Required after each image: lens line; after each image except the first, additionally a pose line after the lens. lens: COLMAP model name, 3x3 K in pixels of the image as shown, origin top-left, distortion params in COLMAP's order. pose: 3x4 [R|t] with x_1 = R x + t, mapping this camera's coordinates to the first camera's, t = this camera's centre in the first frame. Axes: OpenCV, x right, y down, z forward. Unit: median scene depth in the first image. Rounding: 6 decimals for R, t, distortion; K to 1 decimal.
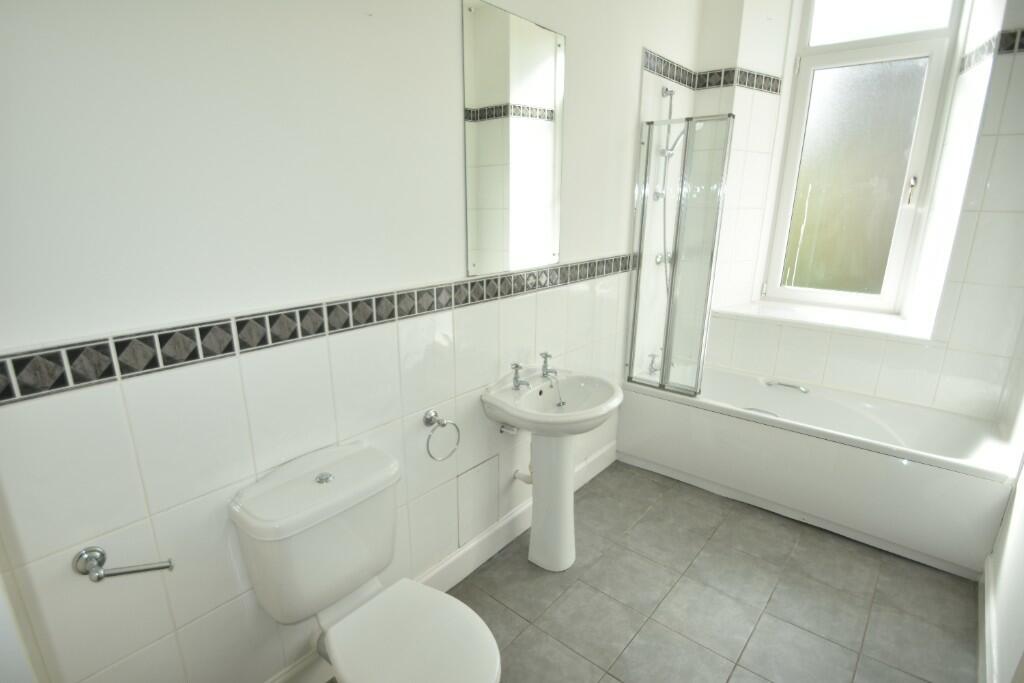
lens RADIAL K [[519.5, 0, 516.5], [0, 519.5, 344.5], [0, 0, 1]] dist [-0.026572, -0.005739]
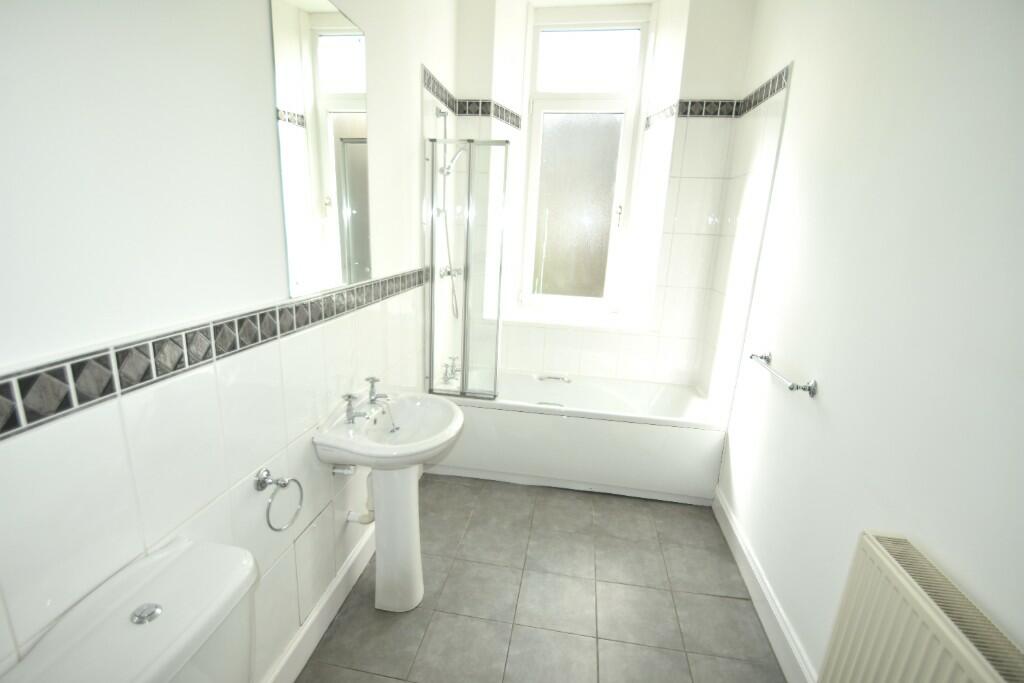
lens RADIAL K [[478.6, 0, 508.3], [0, 478.6, 343.9], [0, 0, 1]] dist [-0.010829, -0.001278]
pose [[0.855842, -0.087751, 0.509739, -0.161670], [0.095096, 0.995399, 0.011692, -0.028800], [-0.508419, 0.038468, 0.860250, 0.151045]]
